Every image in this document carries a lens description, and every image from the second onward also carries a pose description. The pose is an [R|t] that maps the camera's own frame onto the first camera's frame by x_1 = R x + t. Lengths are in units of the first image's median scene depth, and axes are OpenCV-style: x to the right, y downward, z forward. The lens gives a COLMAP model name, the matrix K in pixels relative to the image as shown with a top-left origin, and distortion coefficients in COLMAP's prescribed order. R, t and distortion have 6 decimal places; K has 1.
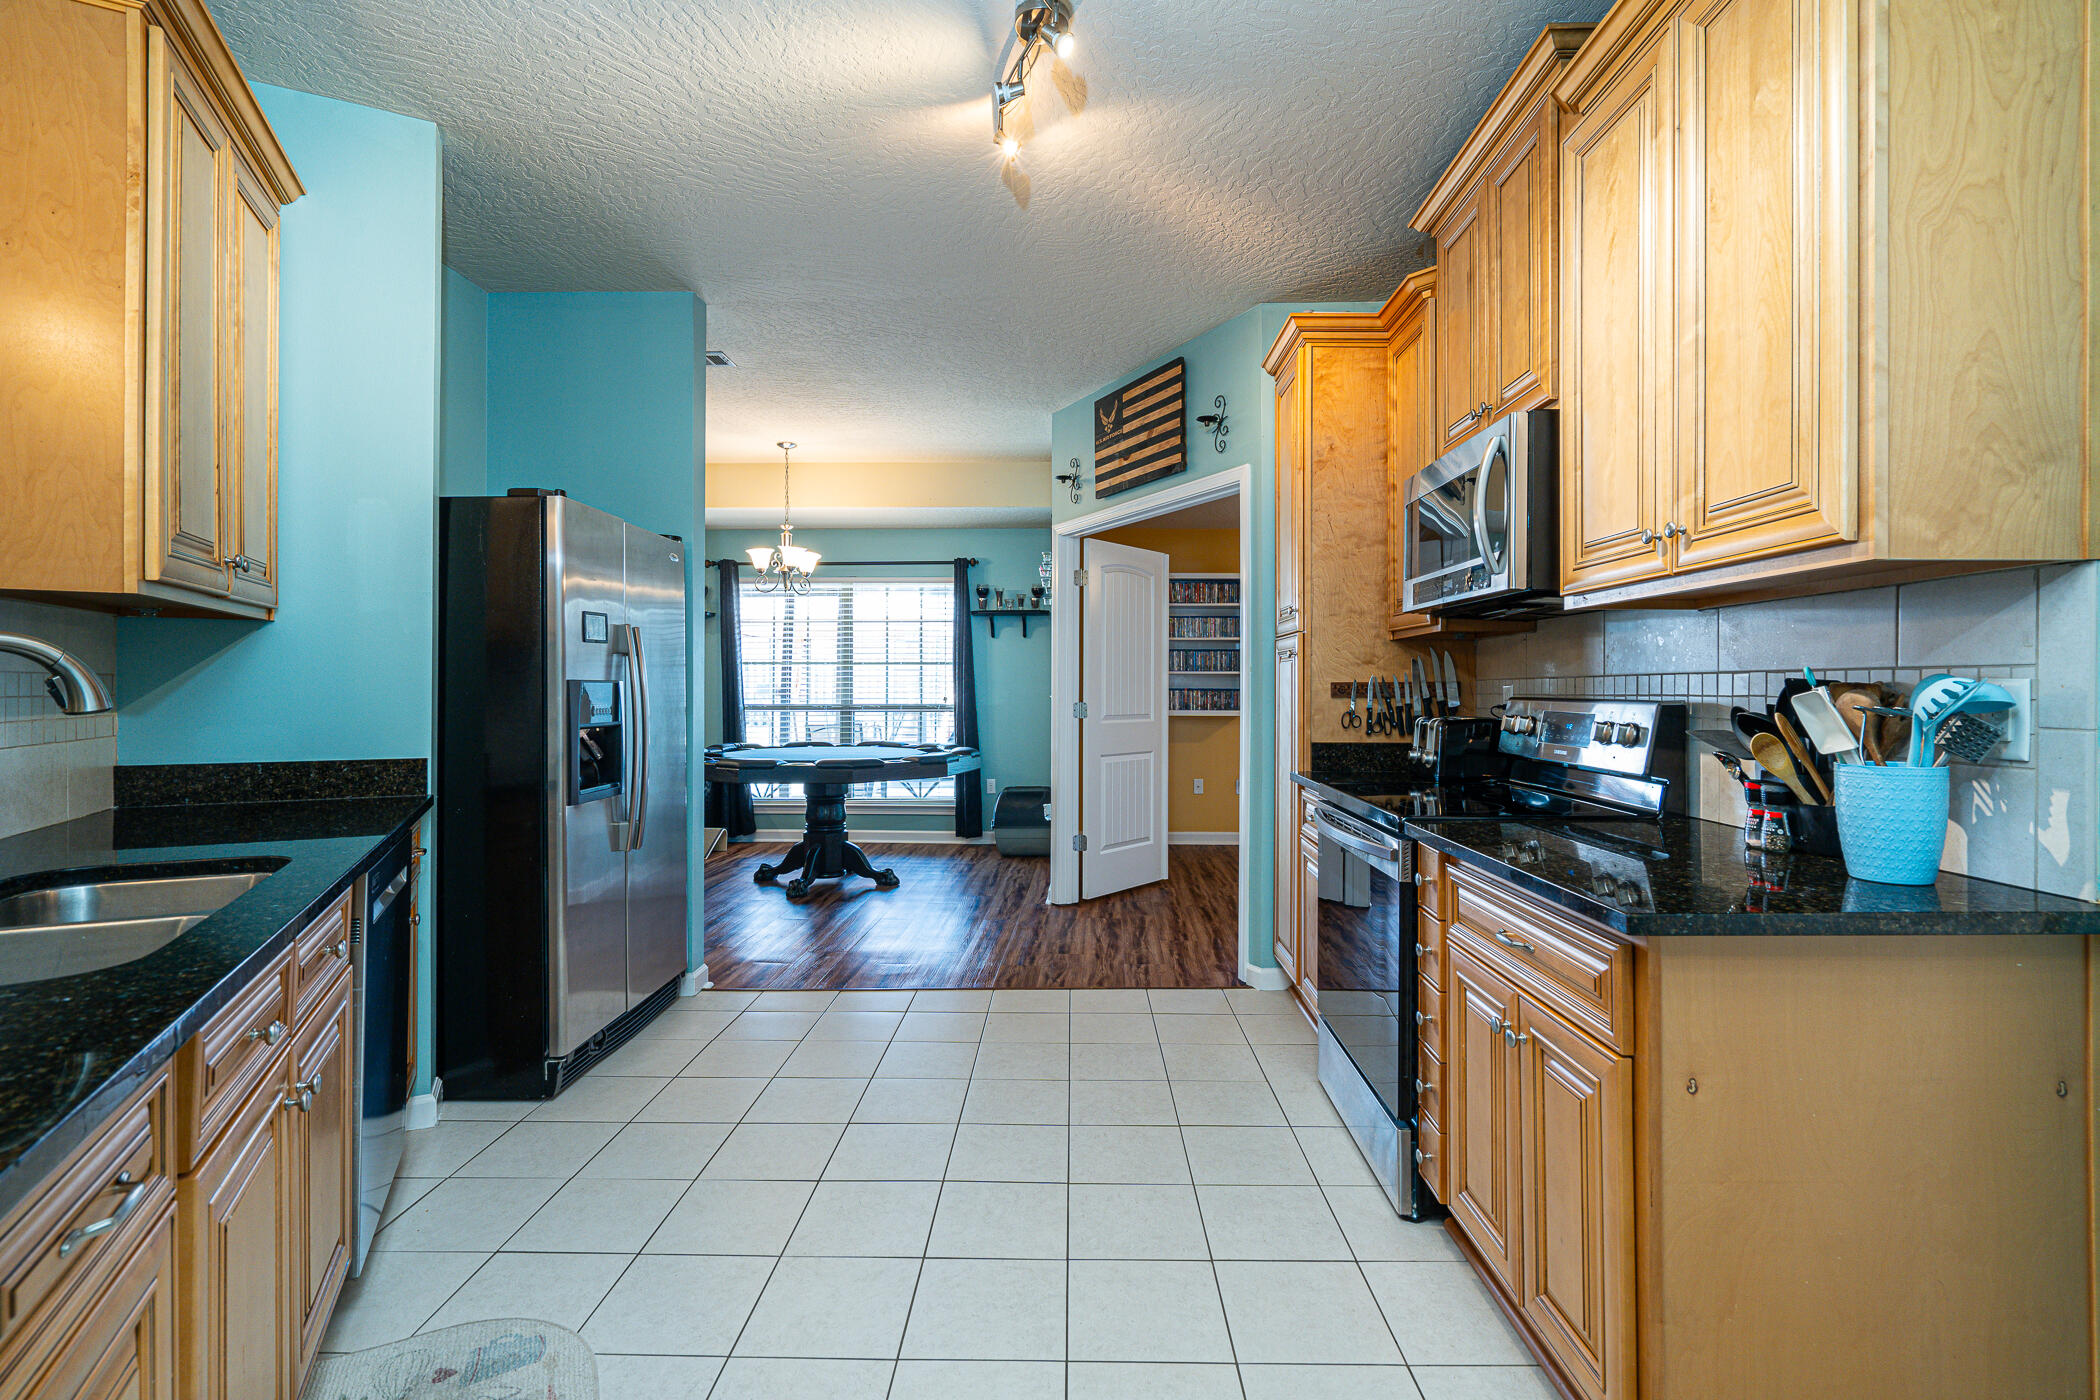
lens RADIAL K [[960.3, 0, 1053.3], [0, 960.3, 687.8], [0, 0, 1]] dist [0.001363, 0.000306]
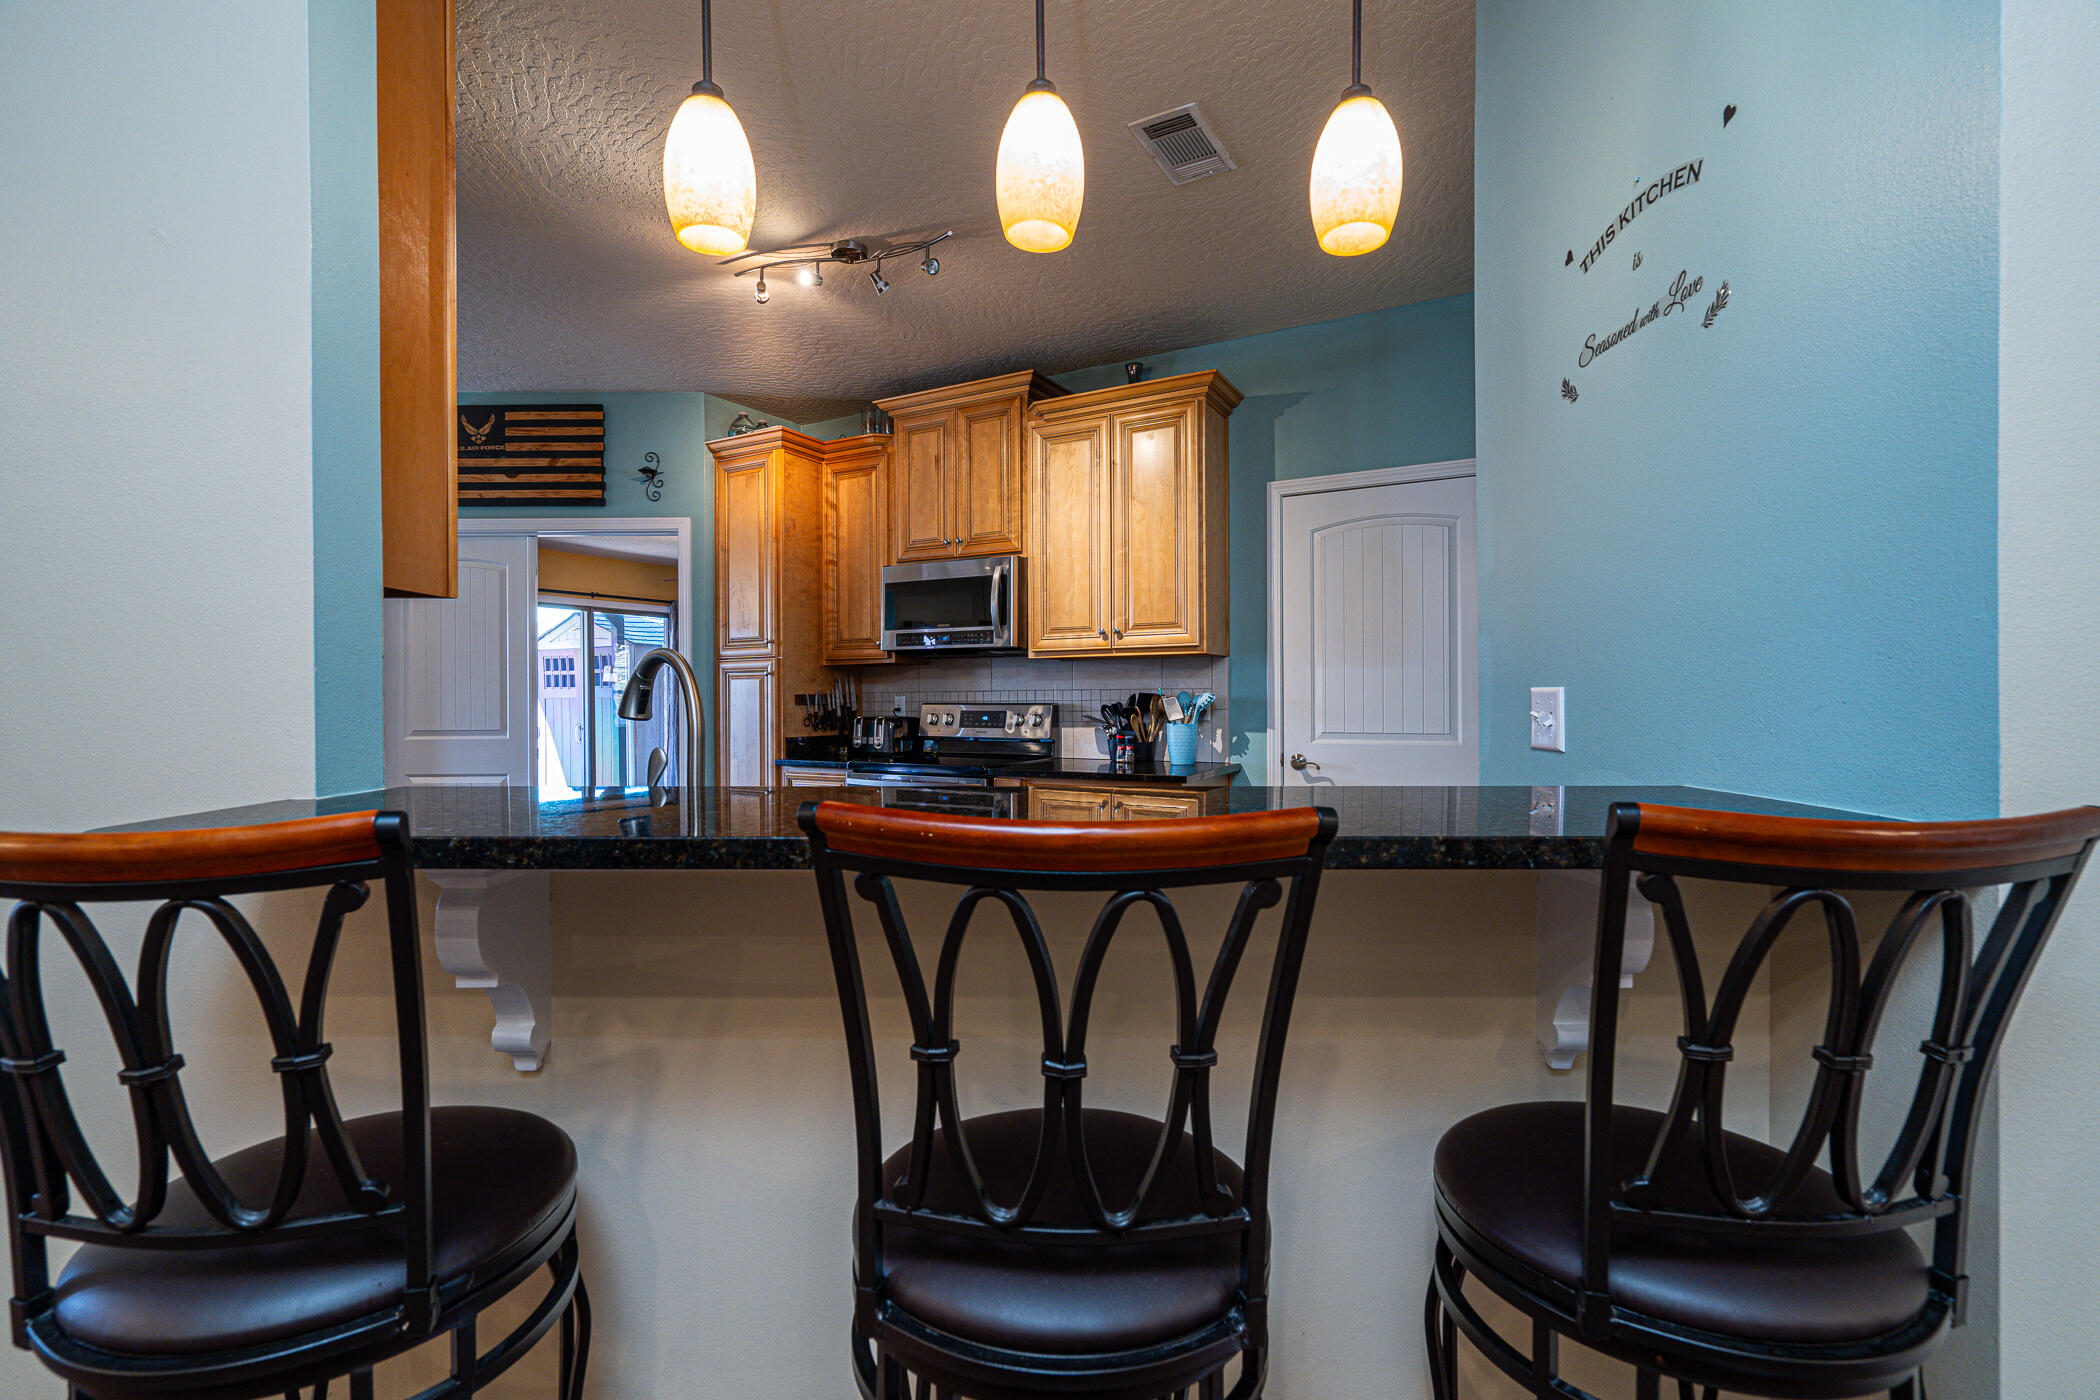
lens RADIAL K [[950.6, 0, 1056.2], [0, 950.6, 704.2], [0, 0, 1]] dist [-0.002130, 0.000942]
pose [[0.456490, -0.008964, 0.889684, -0.646777], [0.005258, 0.999959, 0.007377, 0.000350], [-0.889713, 0.001310, 0.456518, 0.021849]]
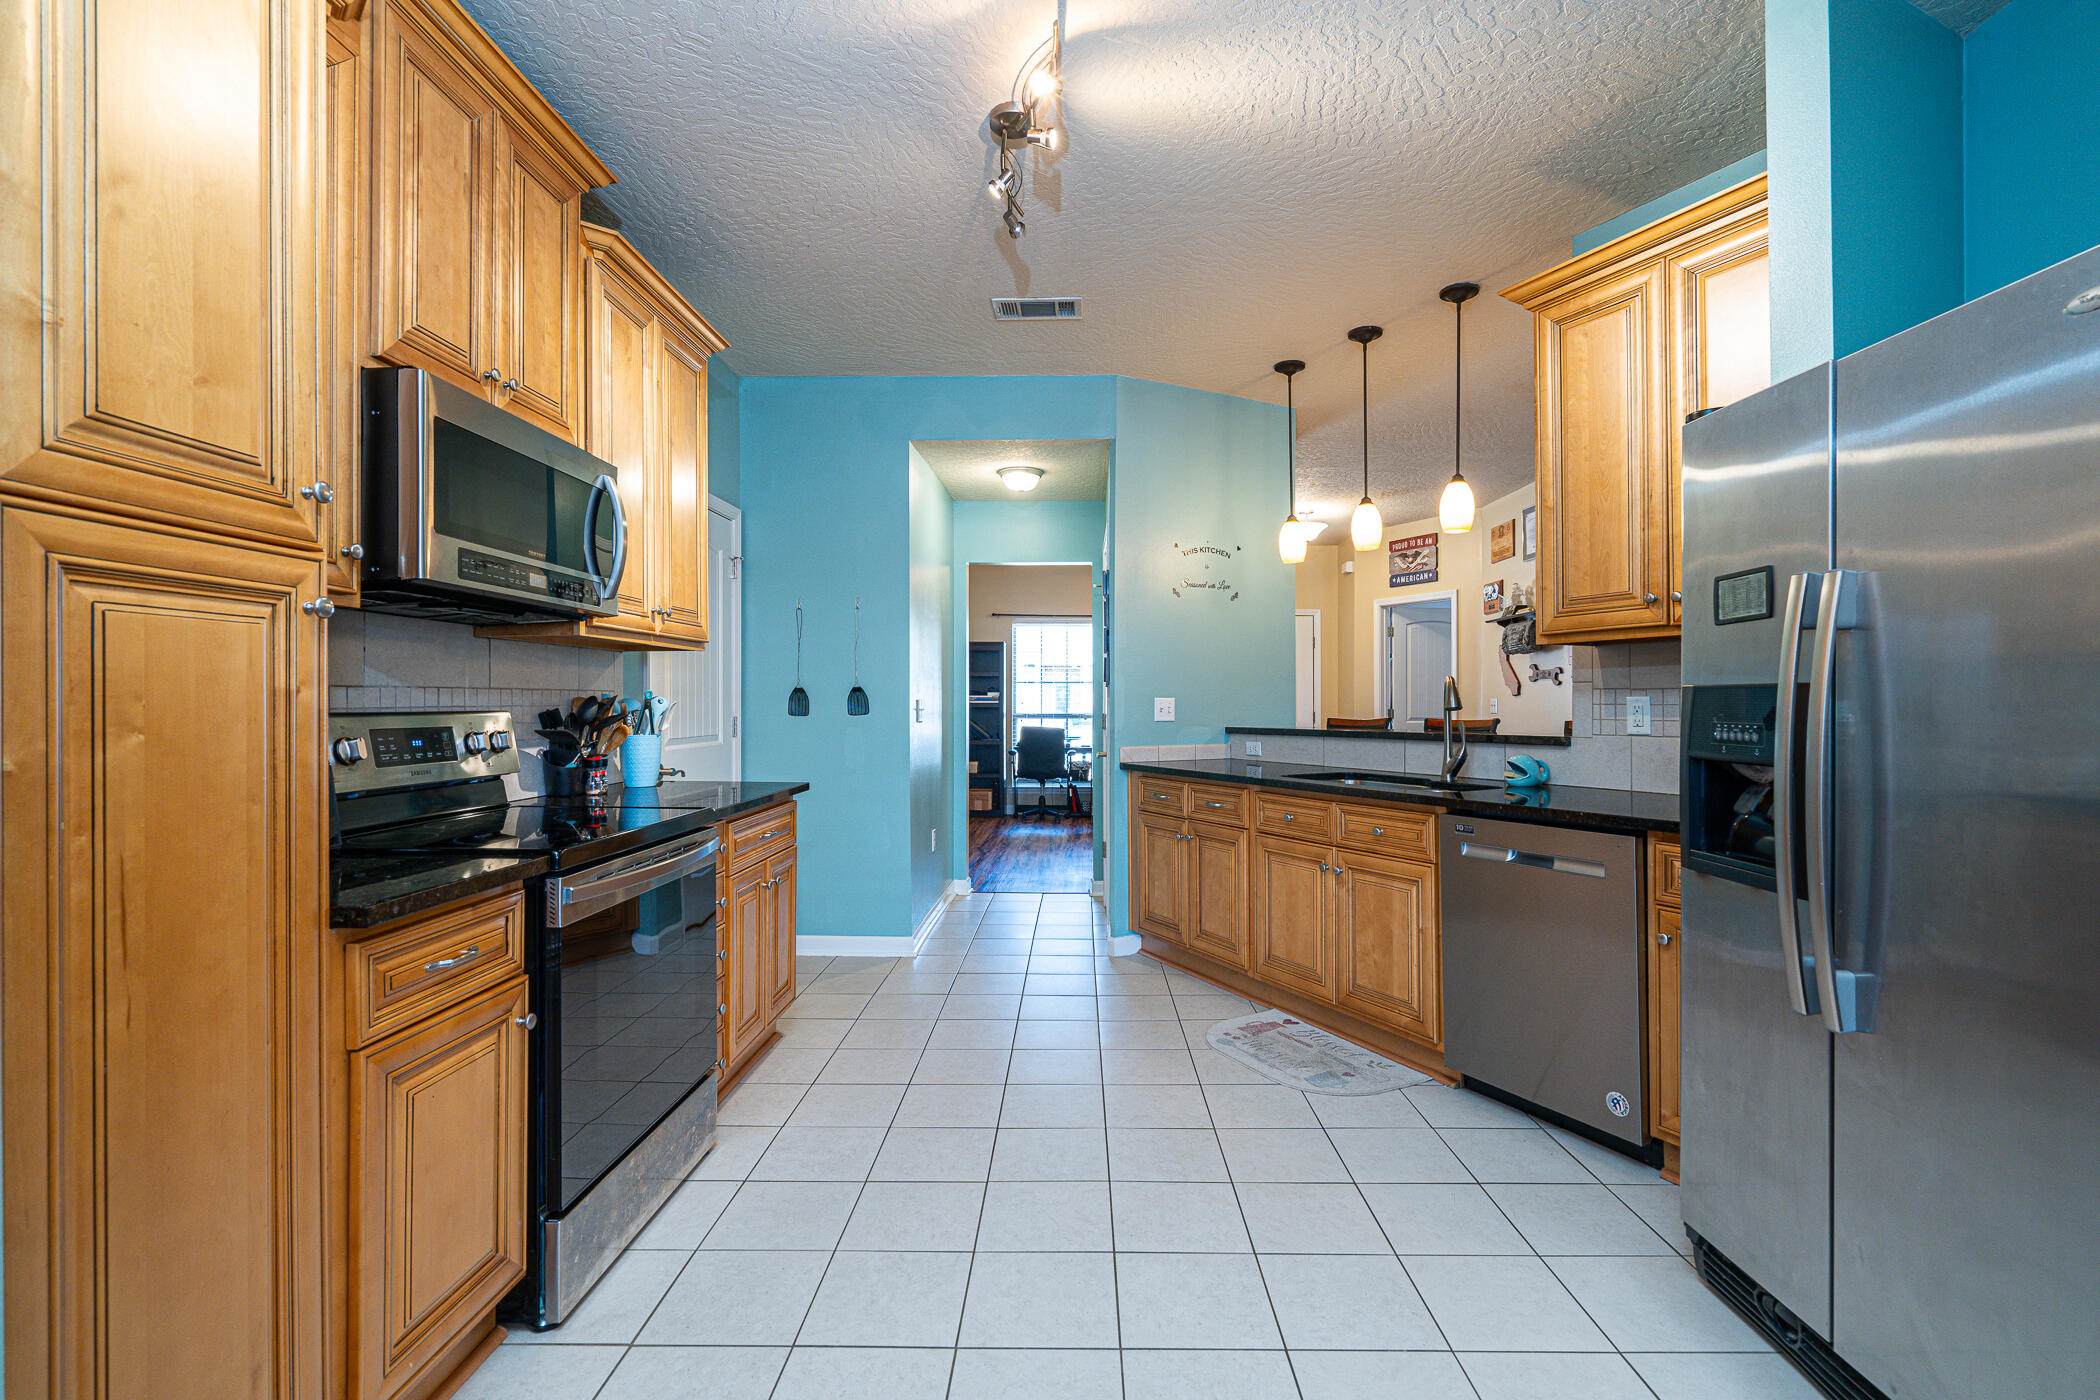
lens RADIAL K [[972.1, 0, 1055.2], [0, 972.1, 696.4], [0, 0, 1]] dist [-0.001639, 0.000375]
pose [[-0.999941, -0.001402, 0.010802, -0.040955], [-0.001493, 0.999963, -0.008489, 0.002319], [-0.010790, -0.008505, -0.999906, 1.179596]]
